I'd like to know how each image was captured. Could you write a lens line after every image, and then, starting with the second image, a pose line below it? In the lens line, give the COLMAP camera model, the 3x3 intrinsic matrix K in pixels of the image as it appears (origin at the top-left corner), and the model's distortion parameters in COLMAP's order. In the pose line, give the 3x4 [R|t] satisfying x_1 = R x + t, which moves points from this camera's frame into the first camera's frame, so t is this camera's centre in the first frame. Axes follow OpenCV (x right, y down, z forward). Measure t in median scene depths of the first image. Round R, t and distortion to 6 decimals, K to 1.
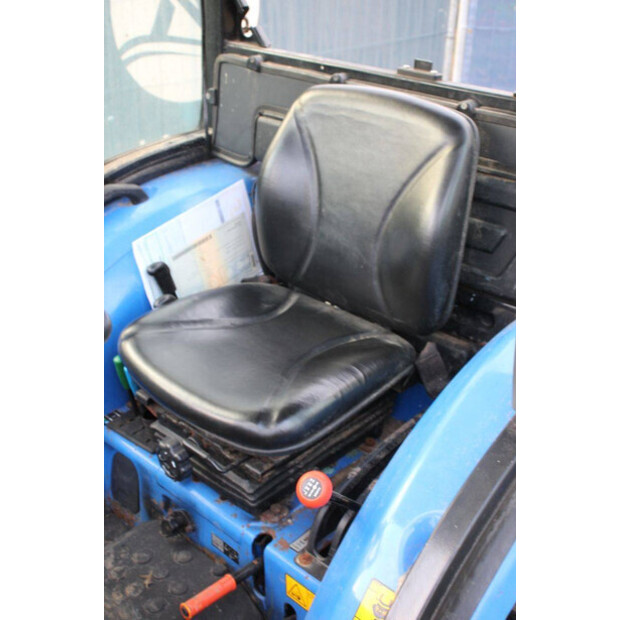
lens RADIAL K [[808.7, 0, 307.6], [0, 808.7, 308.7], [0, 0, 1]] dist [0.043003, 0.000000]
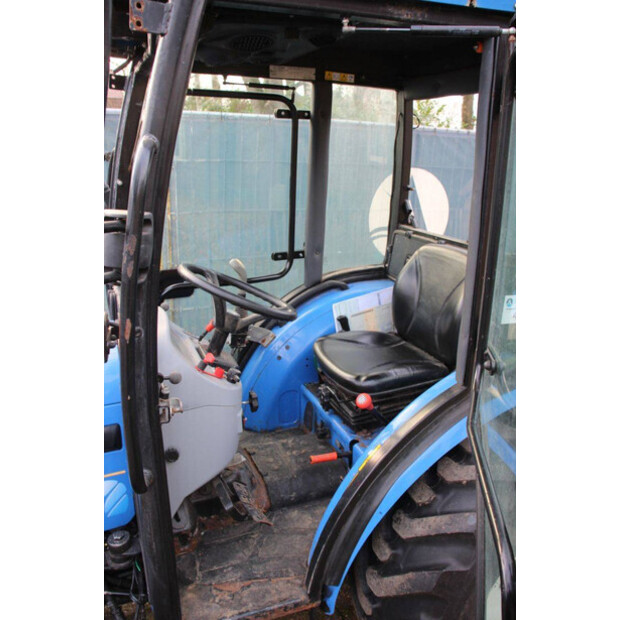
lens RADIAL K [[509.0, 0, 311.9], [0, 509.0, 310.4], [0, 0, 1]] dist [-0.167633, 0.148123]
pose [[0.912831, 0.136753, -0.384758, 0.260061], [-0.205865, 0.967867, -0.144404, 0.142649], [0.352647, 0.211025, 0.911652, -0.265498]]
